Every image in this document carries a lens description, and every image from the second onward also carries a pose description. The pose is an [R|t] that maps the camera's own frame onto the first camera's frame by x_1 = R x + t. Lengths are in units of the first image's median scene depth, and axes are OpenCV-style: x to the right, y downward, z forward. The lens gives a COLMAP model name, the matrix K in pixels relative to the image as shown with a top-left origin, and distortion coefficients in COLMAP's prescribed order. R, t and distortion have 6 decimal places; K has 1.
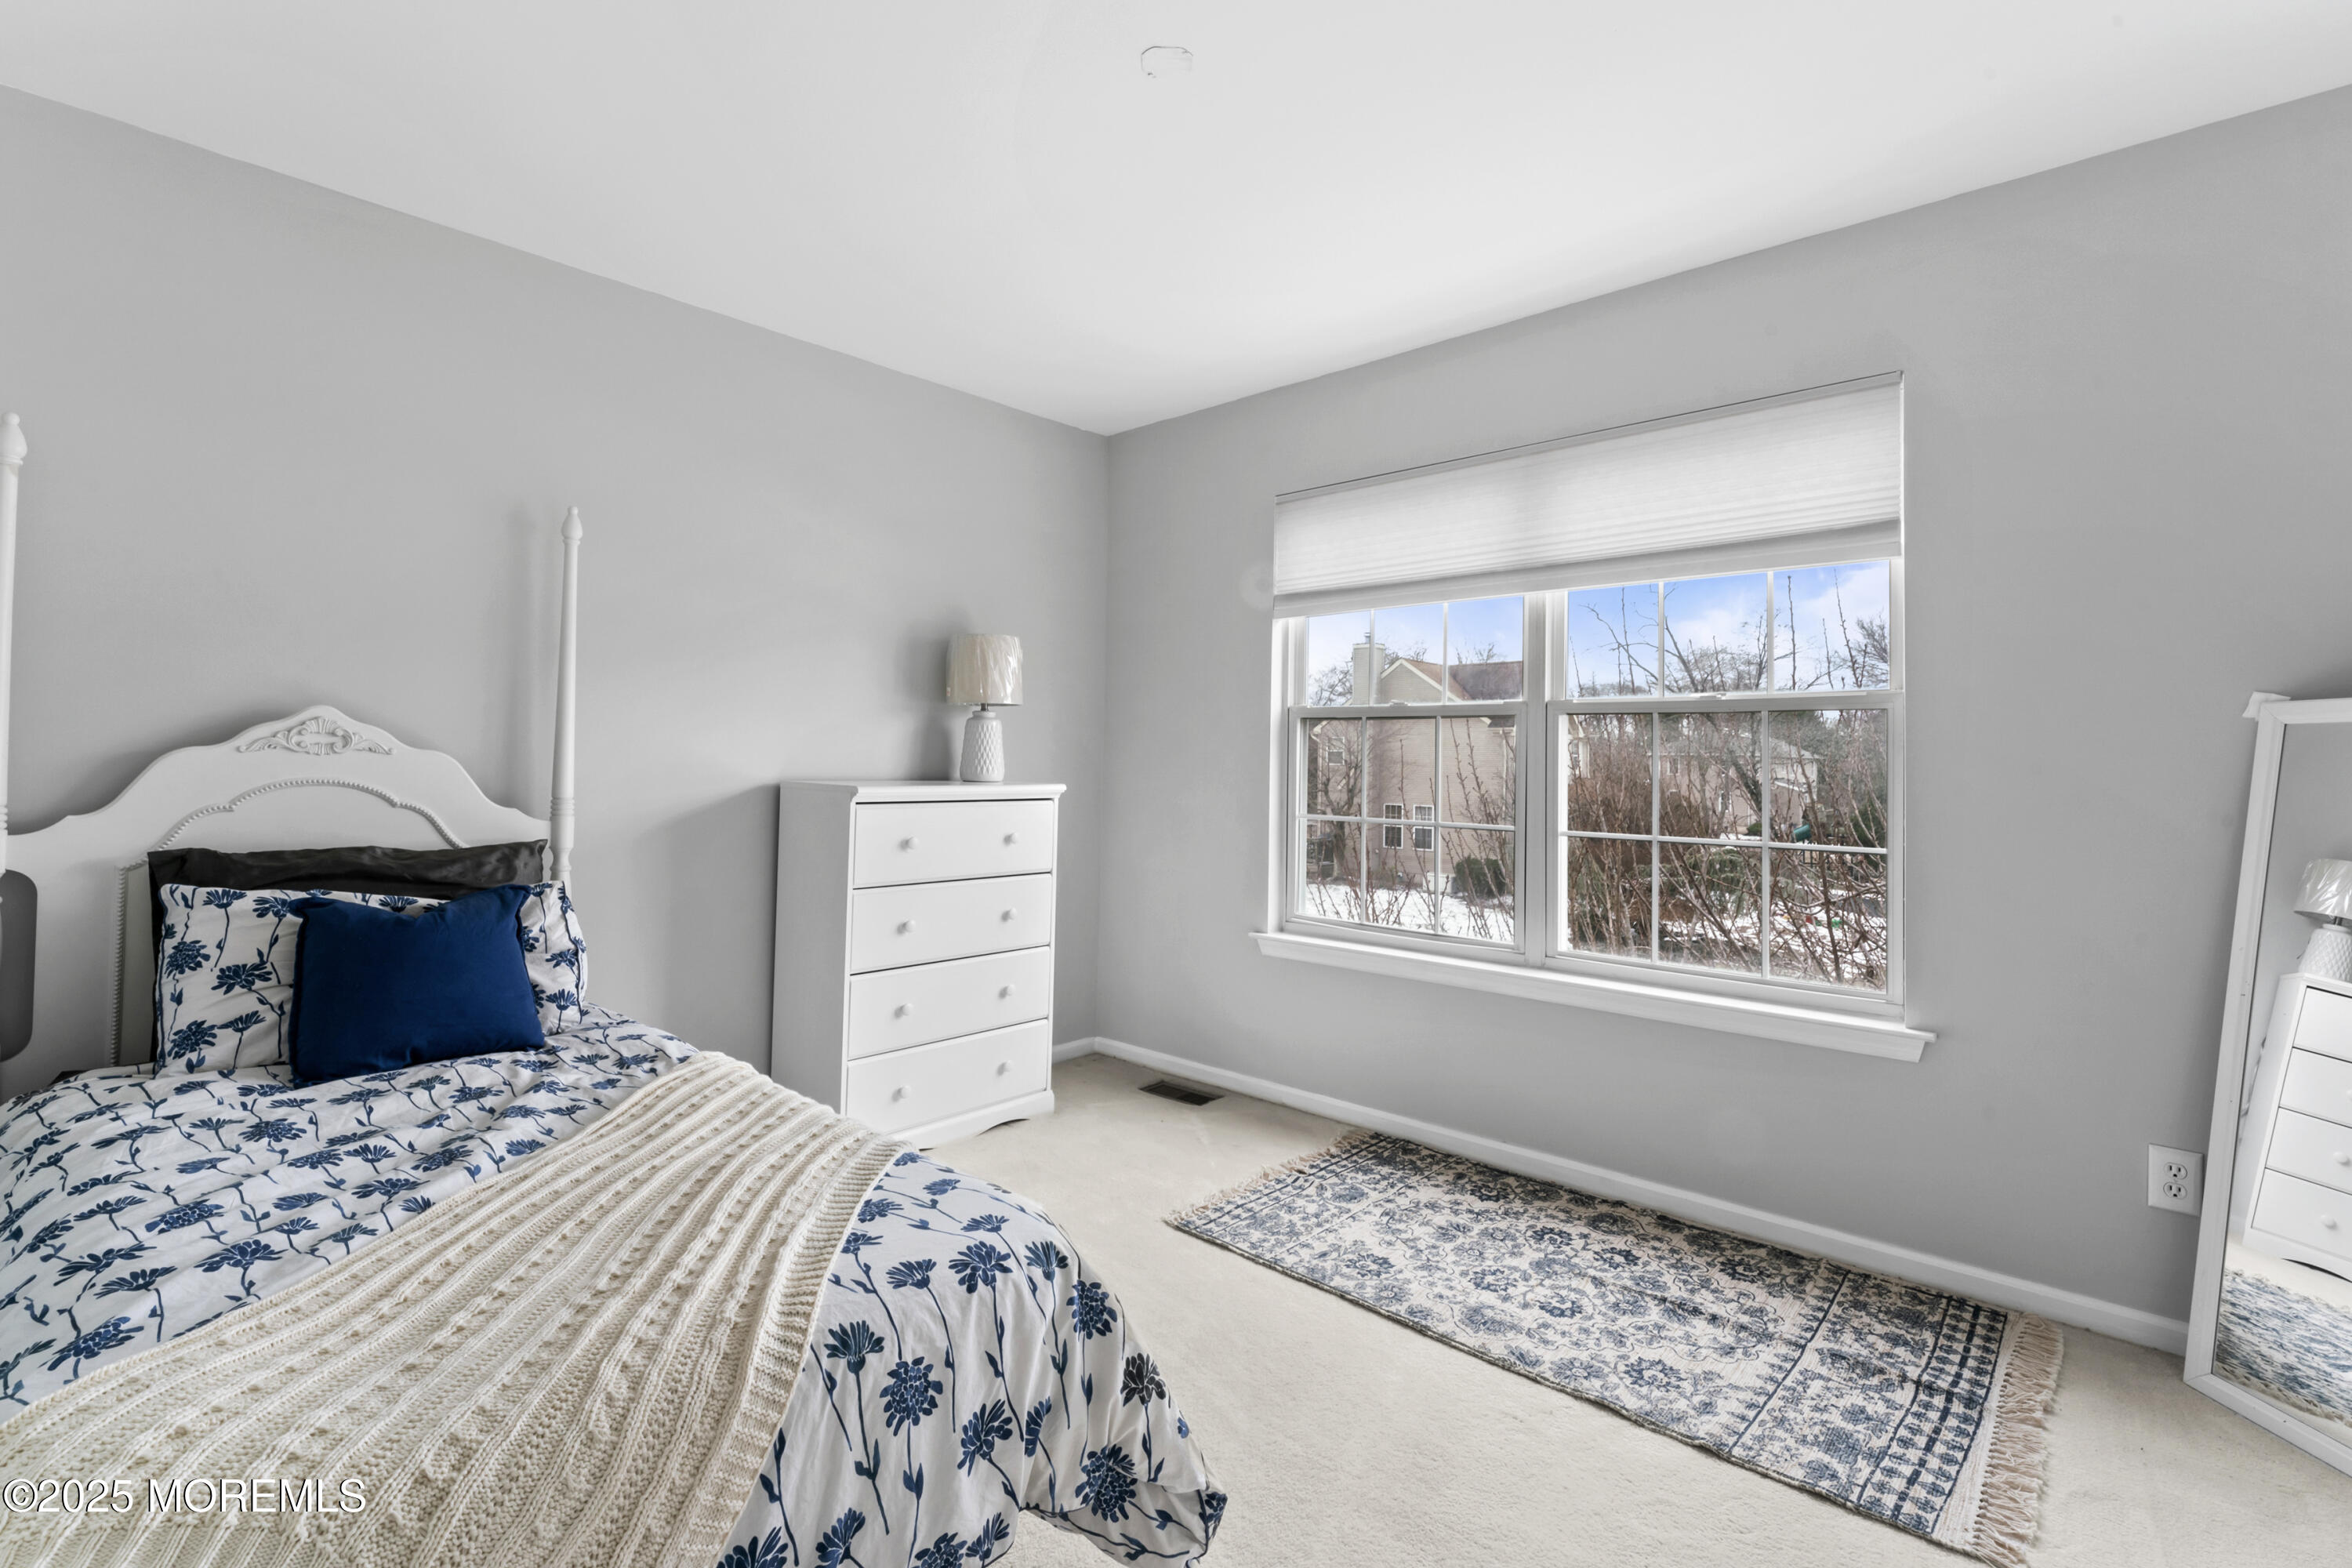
lens RADIAL K [[1120.6, 0, 1176.0], [0, 1120.6, 784.0], [0, 0, 1]] dist [0.000308, 0.000131]
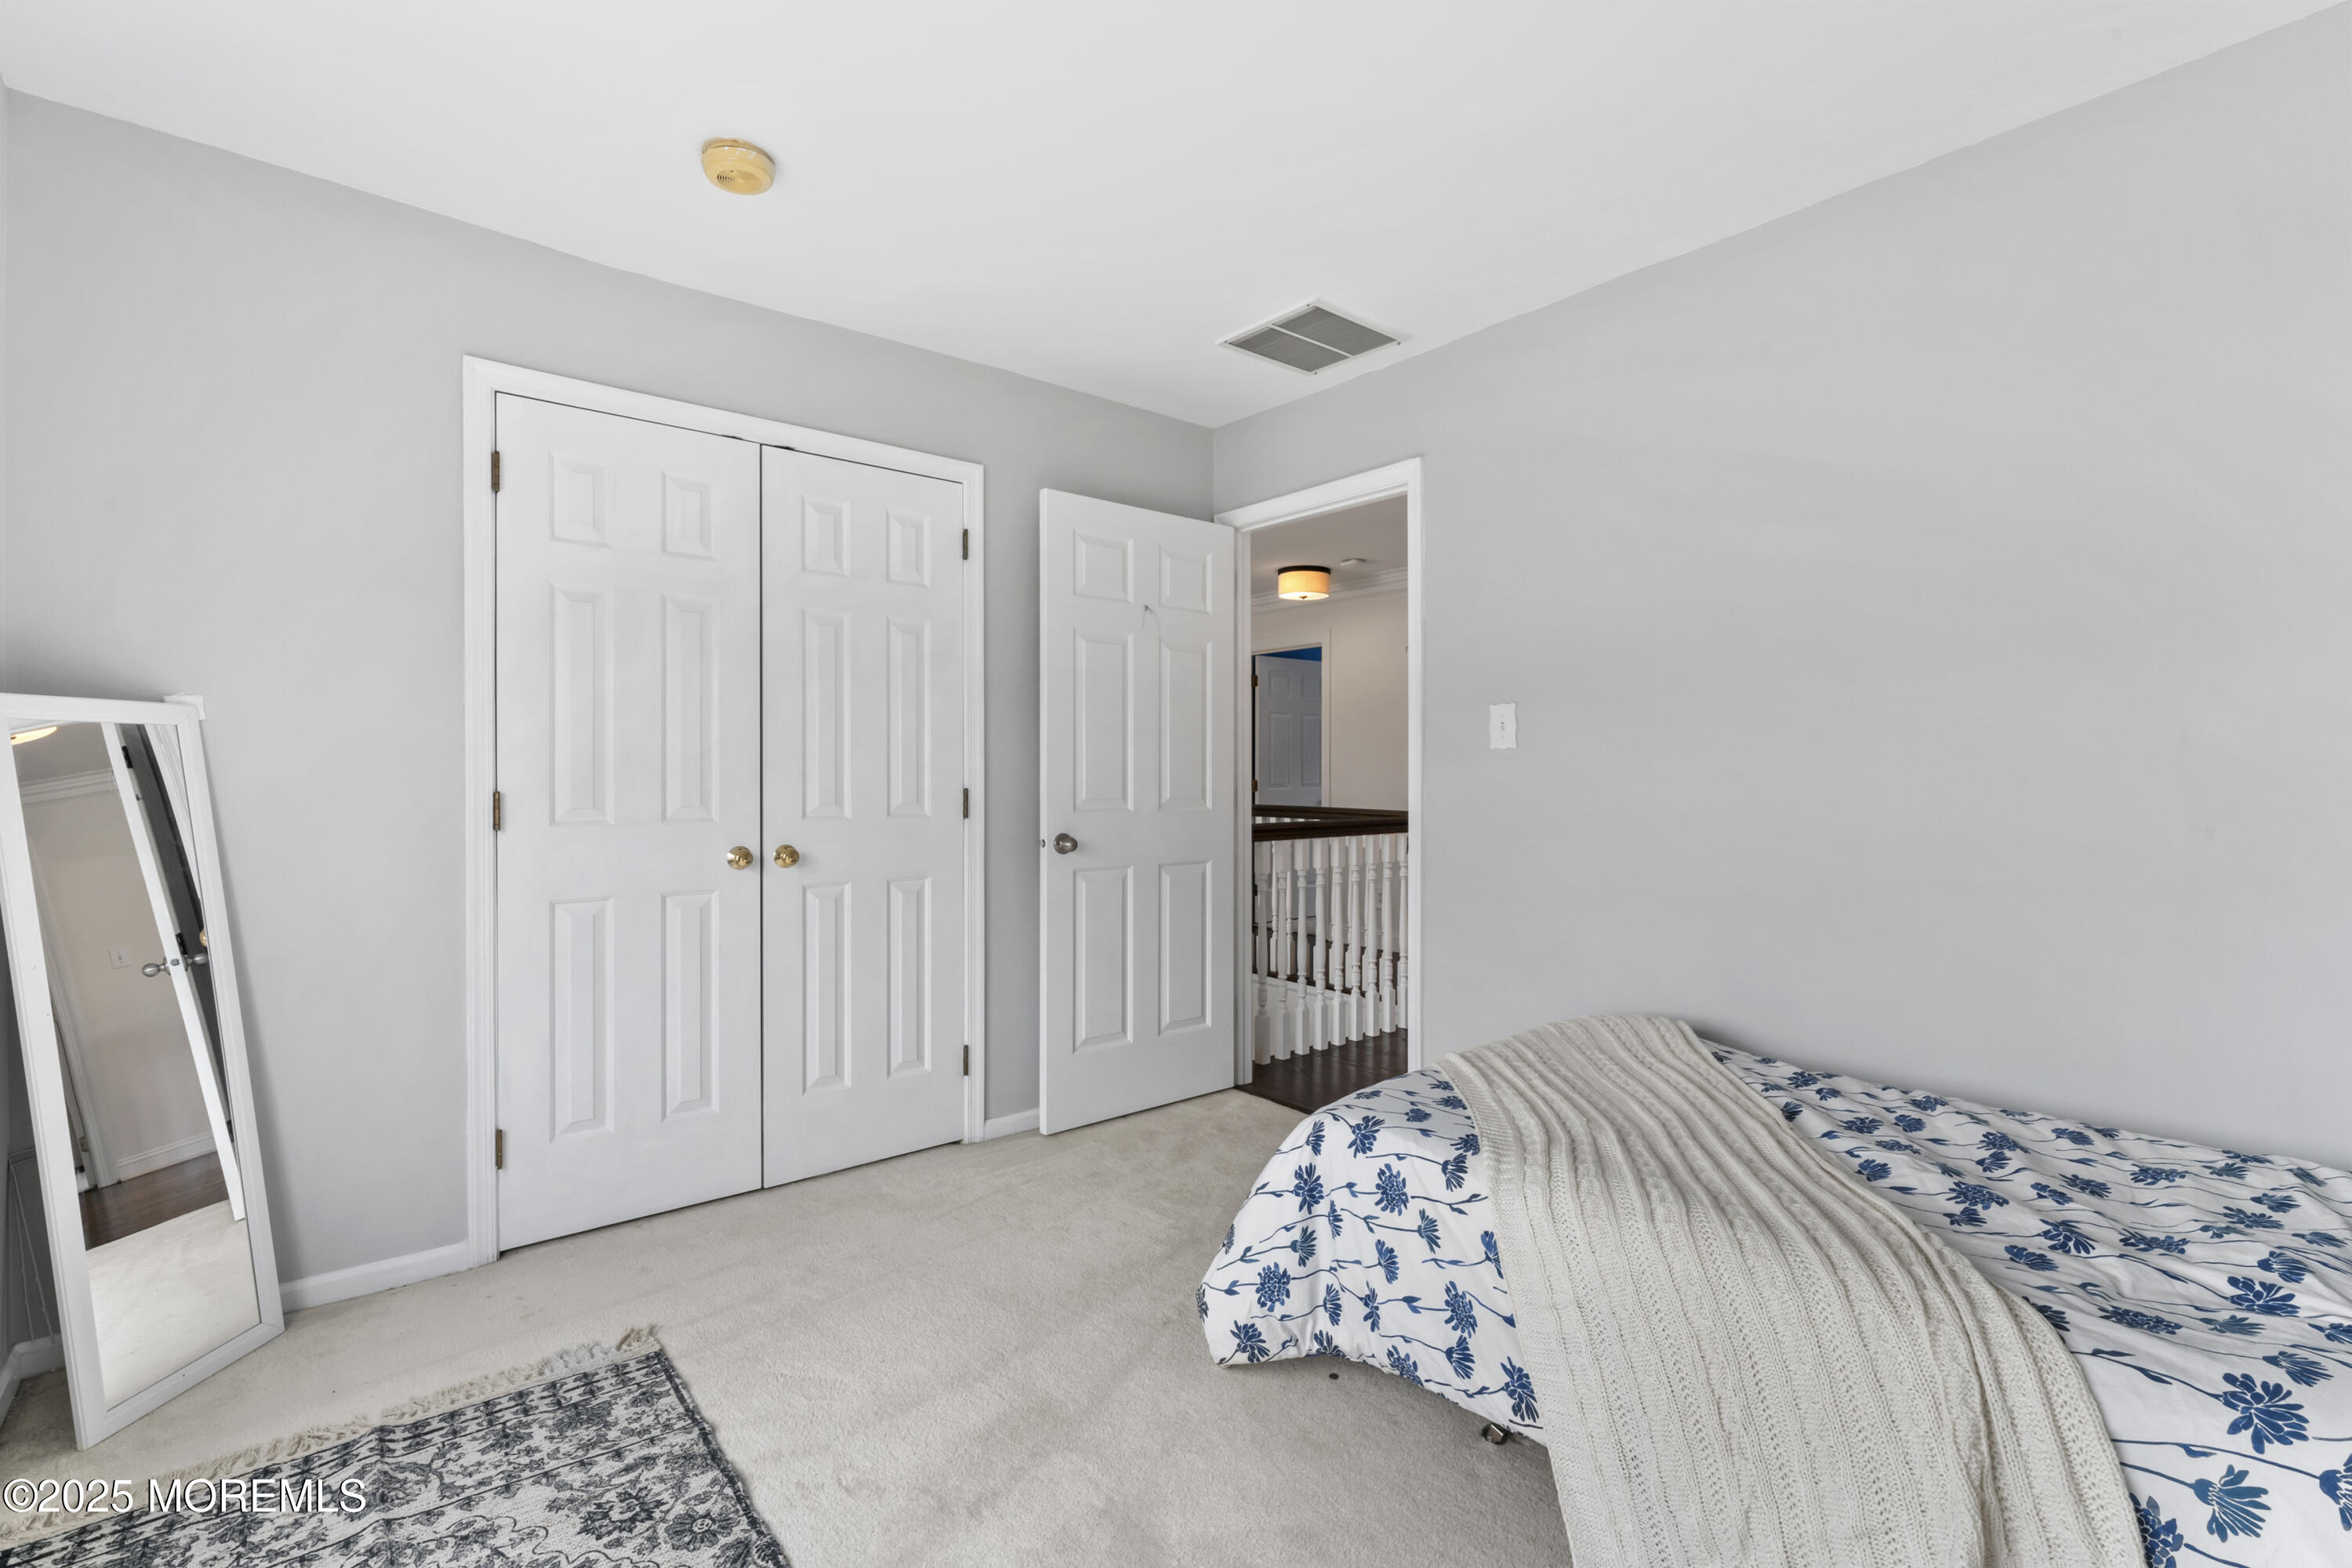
lens RADIAL K [[1120.6, 0, 1176.0], [0, 1120.6, 784.0], [0, 0, 1]] dist [0.000308, 0.000131]
pose [[-0.992051, -0.016605, 0.124736, -0.078715], [-0.013109, 0.999499, 0.028799, -0.040340], [-0.125152, 0.026935, -0.991772, 1.978061]]
